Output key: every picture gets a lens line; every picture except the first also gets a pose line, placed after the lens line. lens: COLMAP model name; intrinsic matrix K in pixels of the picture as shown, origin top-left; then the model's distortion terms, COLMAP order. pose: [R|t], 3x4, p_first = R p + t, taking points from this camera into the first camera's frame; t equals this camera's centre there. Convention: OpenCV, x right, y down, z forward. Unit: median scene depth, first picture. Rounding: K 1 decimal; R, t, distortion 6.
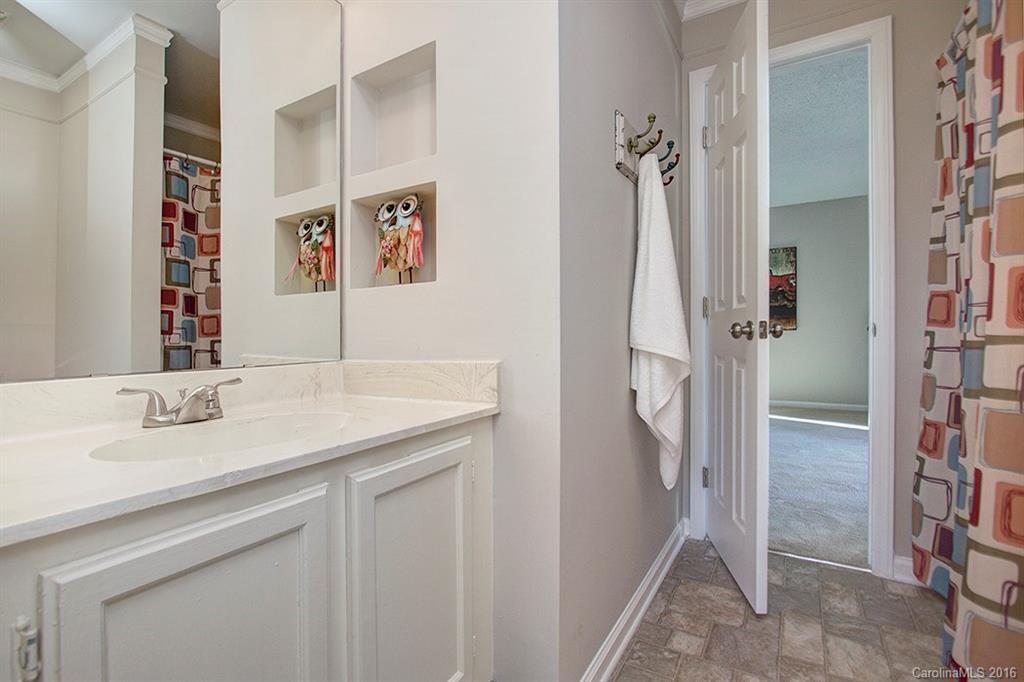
lens RADIAL K [[467.2, 0, 512.4], [0, 467.2, 338.3], [0, 0, 1]] dist [-0.003597, -0.000102]
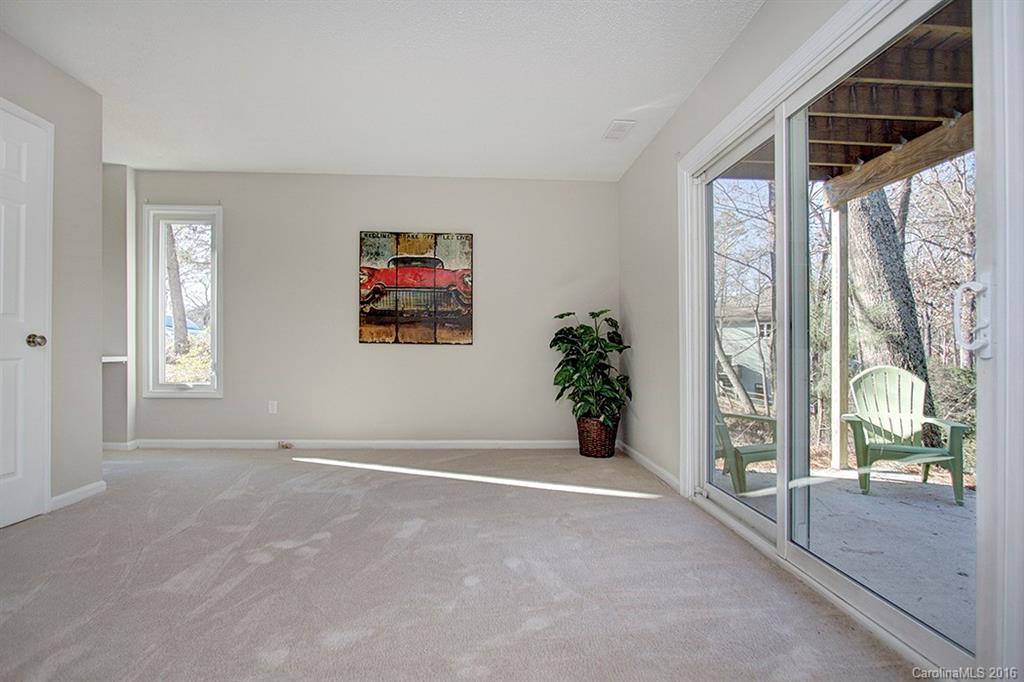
lens RADIAL K [[467.2, 0, 513.3], [0, 467.2, 342.9], [0, 0, 1]] dist [-0.003597, -0.000102]
pose [[0.822945, 0.008752, 0.568053, 0.238299], [-0.000112, 0.999884, -0.015243, -0.009392], [-0.568121, 0.012480, 0.822851, 0.348374]]
